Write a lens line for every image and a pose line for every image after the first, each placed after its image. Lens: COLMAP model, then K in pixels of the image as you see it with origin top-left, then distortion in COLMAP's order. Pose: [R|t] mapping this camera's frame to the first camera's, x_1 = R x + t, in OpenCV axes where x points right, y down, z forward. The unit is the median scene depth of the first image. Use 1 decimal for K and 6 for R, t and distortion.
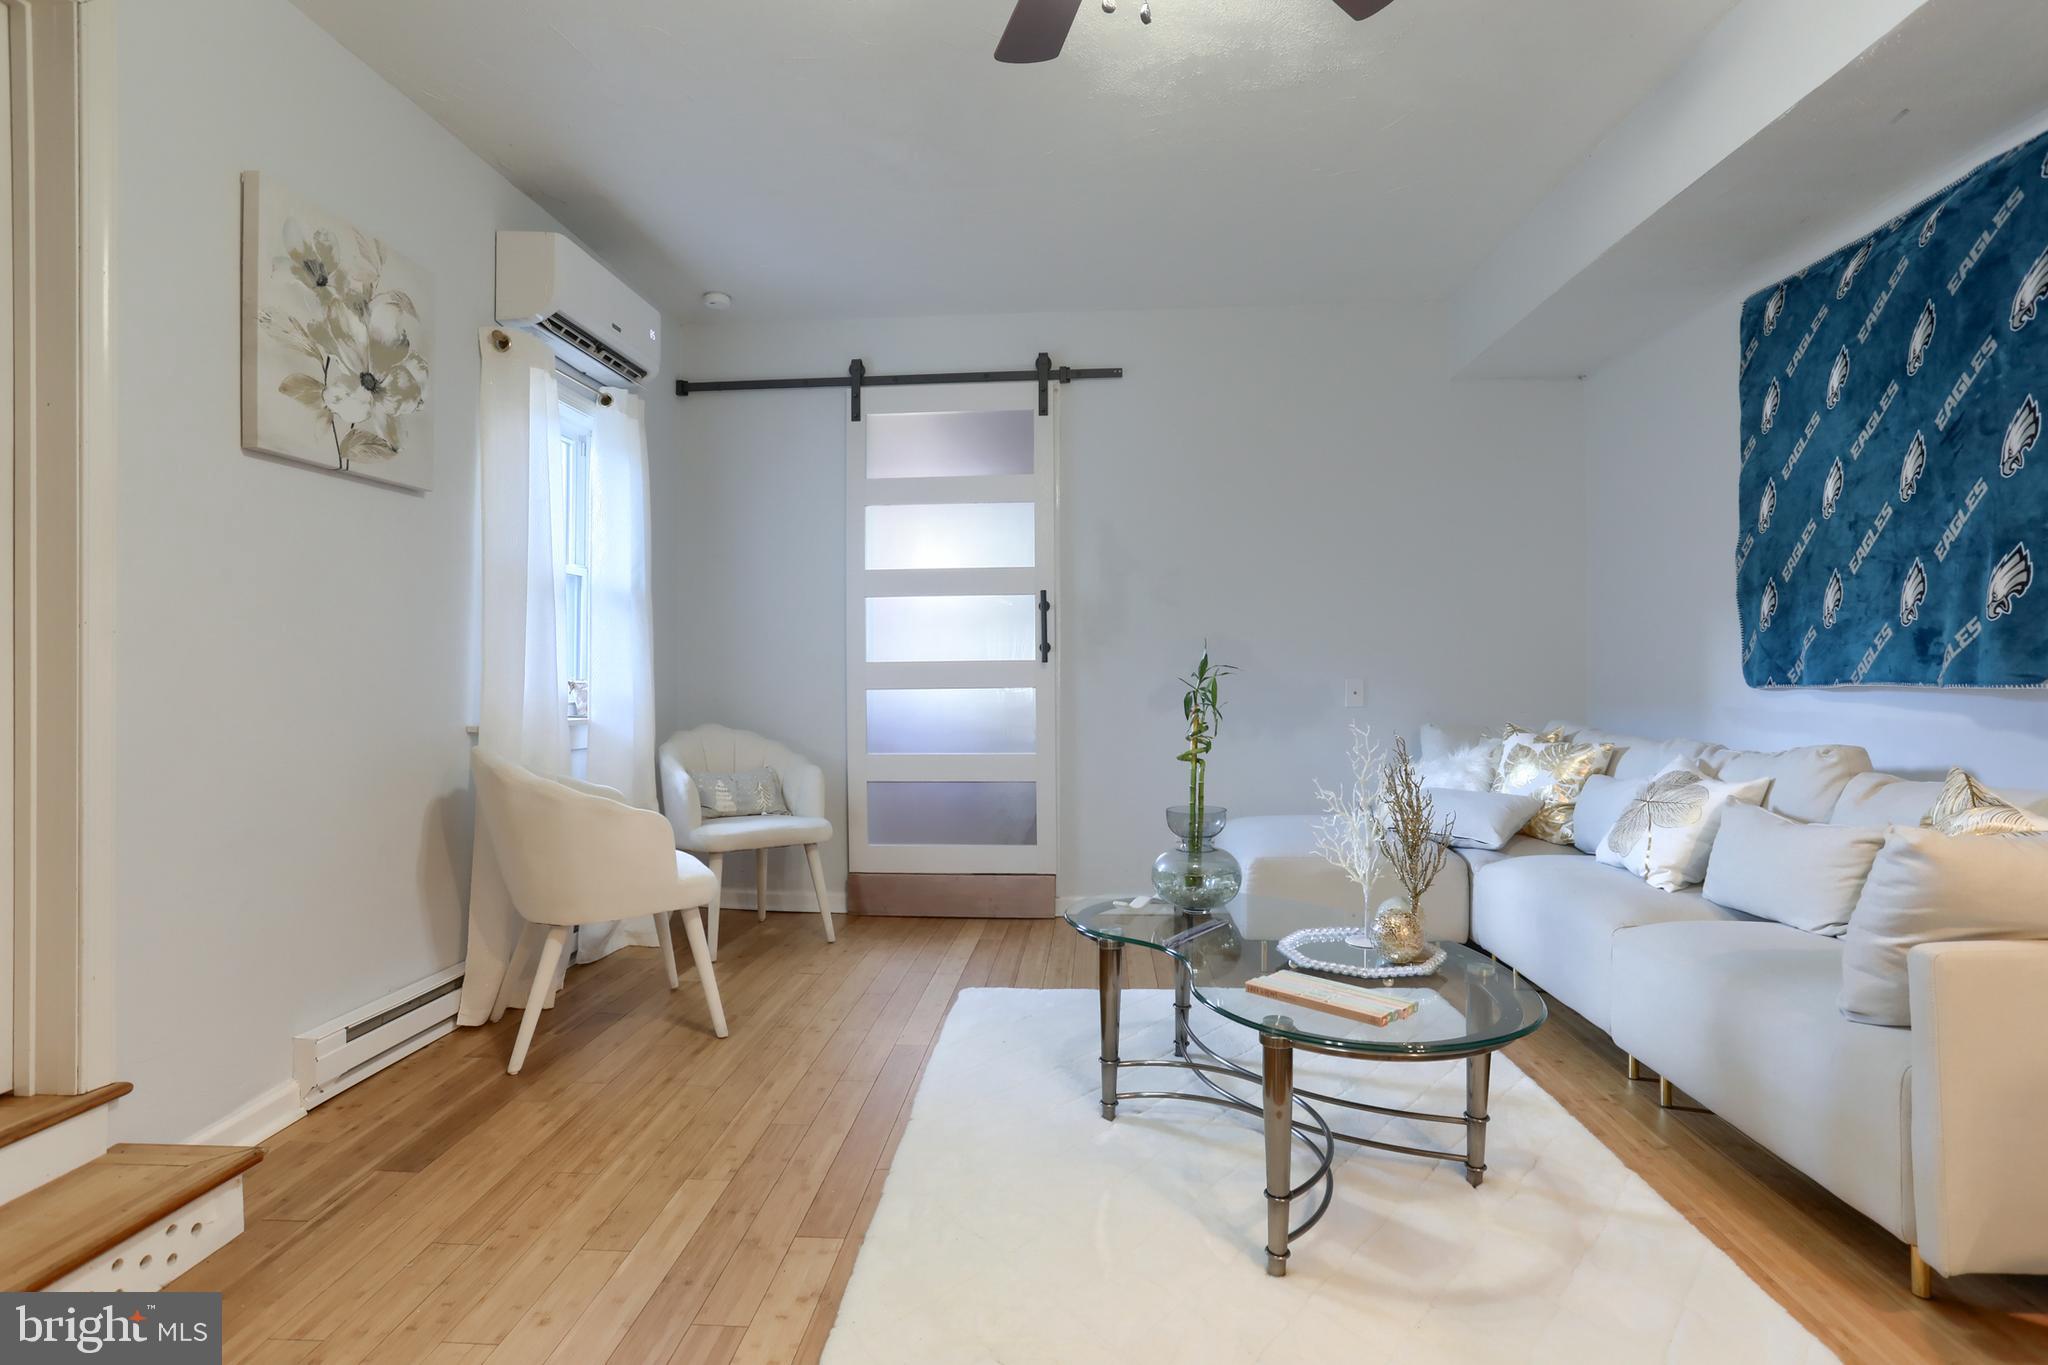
lens RADIAL K [[1009.9, 0, 1030.2], [0, 1009.9, 676.7], [0, 0, 1]] dist [-0.057785, 0.027504]
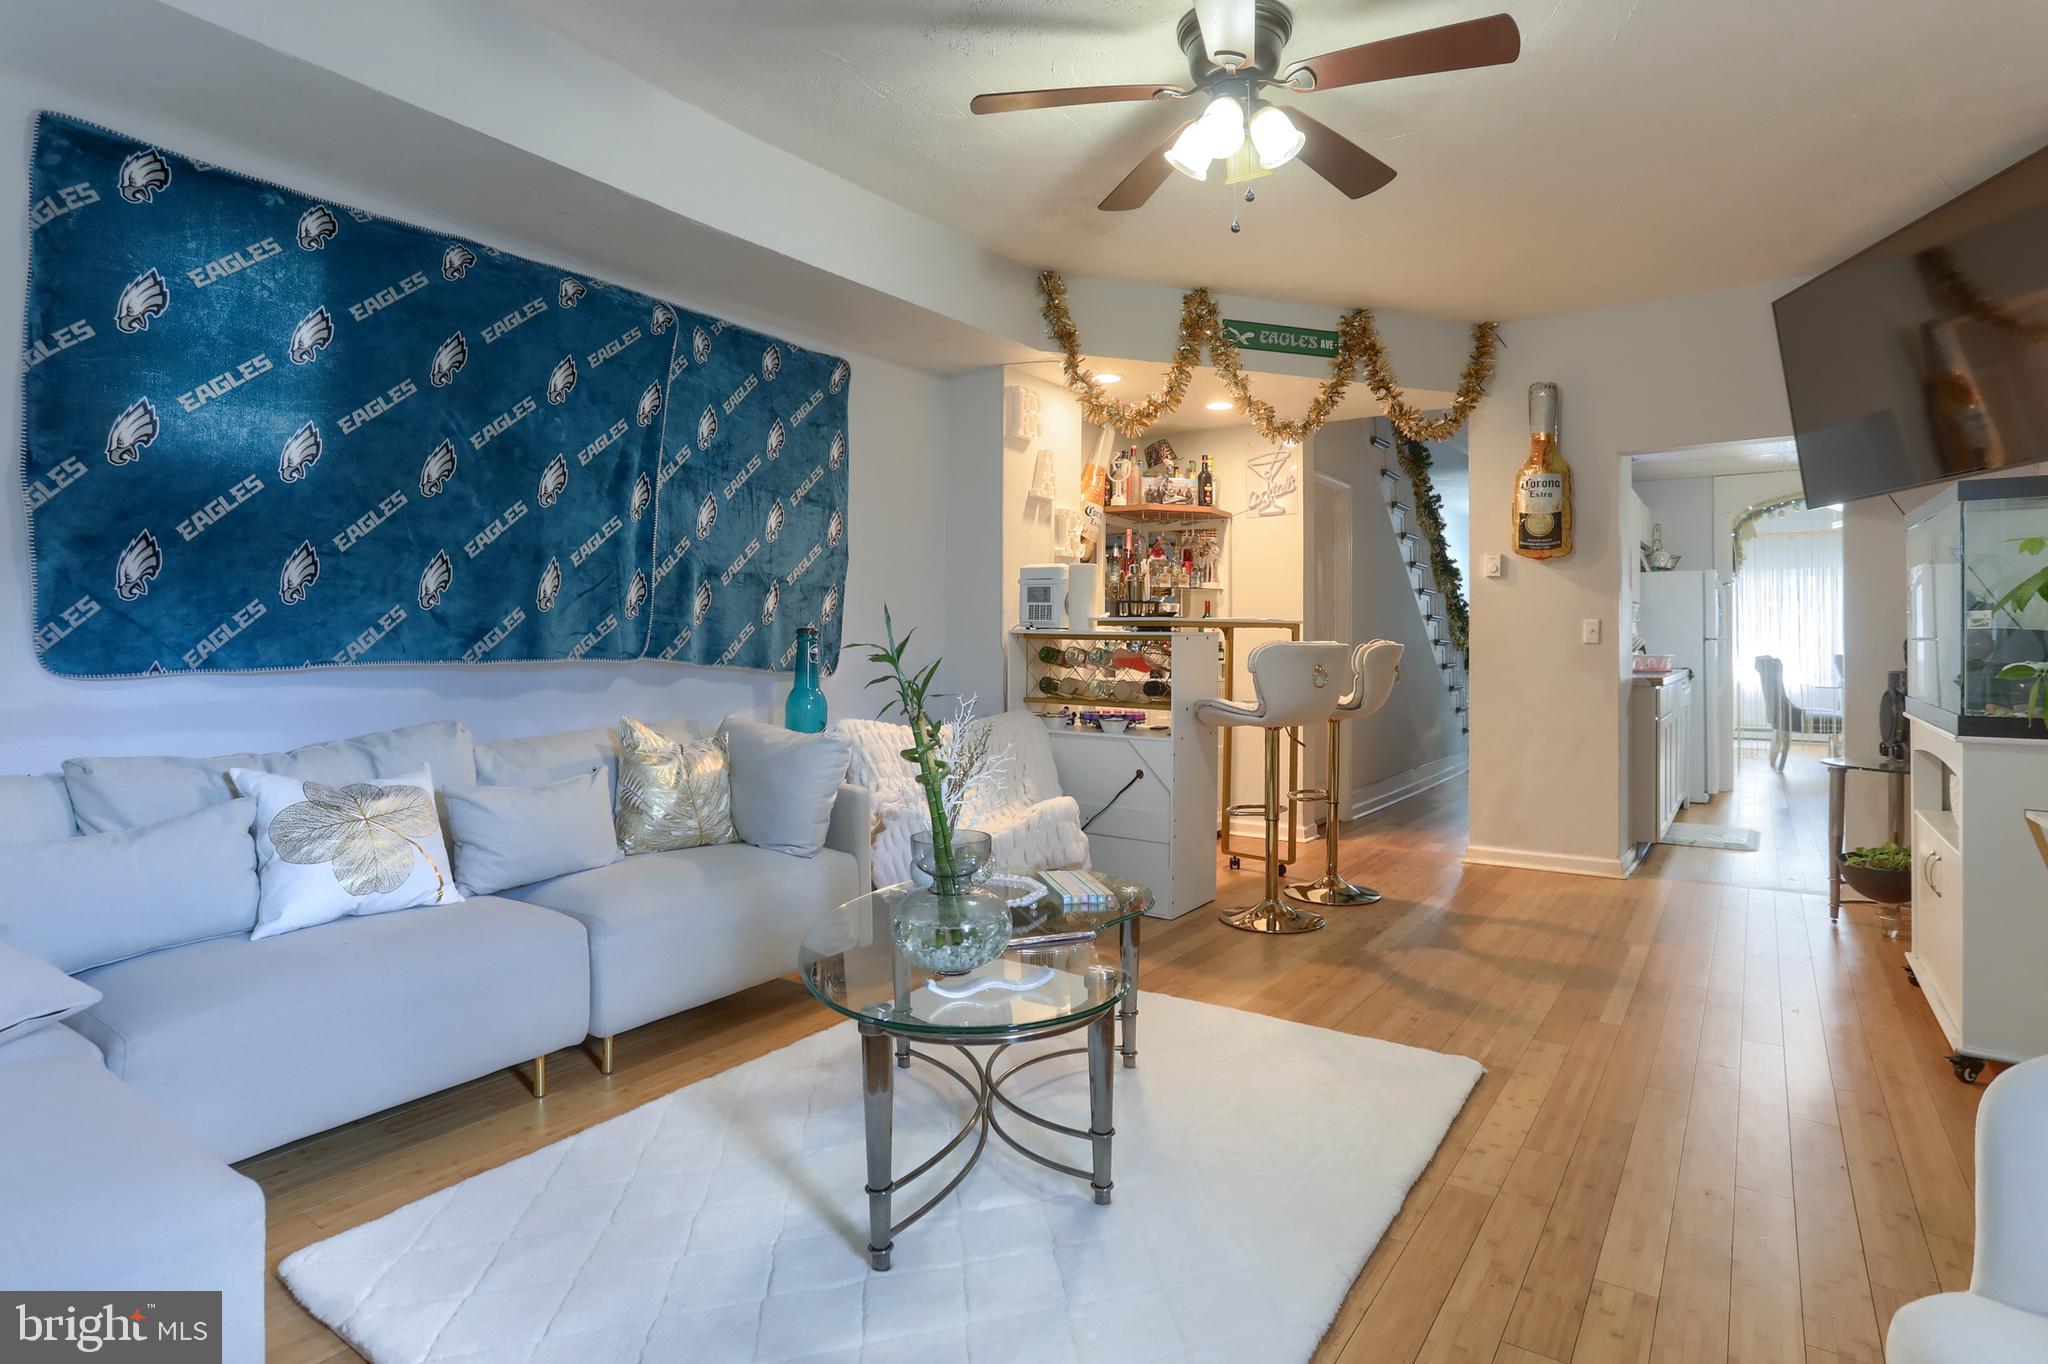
lens RADIAL K [[1058.9, 0, 1045.6], [0, 1058.9, 613.7], [0, 0, 1]] dist [-0.022666, 0.000543]
pose [[-0.860769, 0.014832, 0.508780, -0.255224], [0.006868, 0.999823, -0.017528, -0.018157], [-0.508950, -0.011593, -0.860718, 1.403458]]
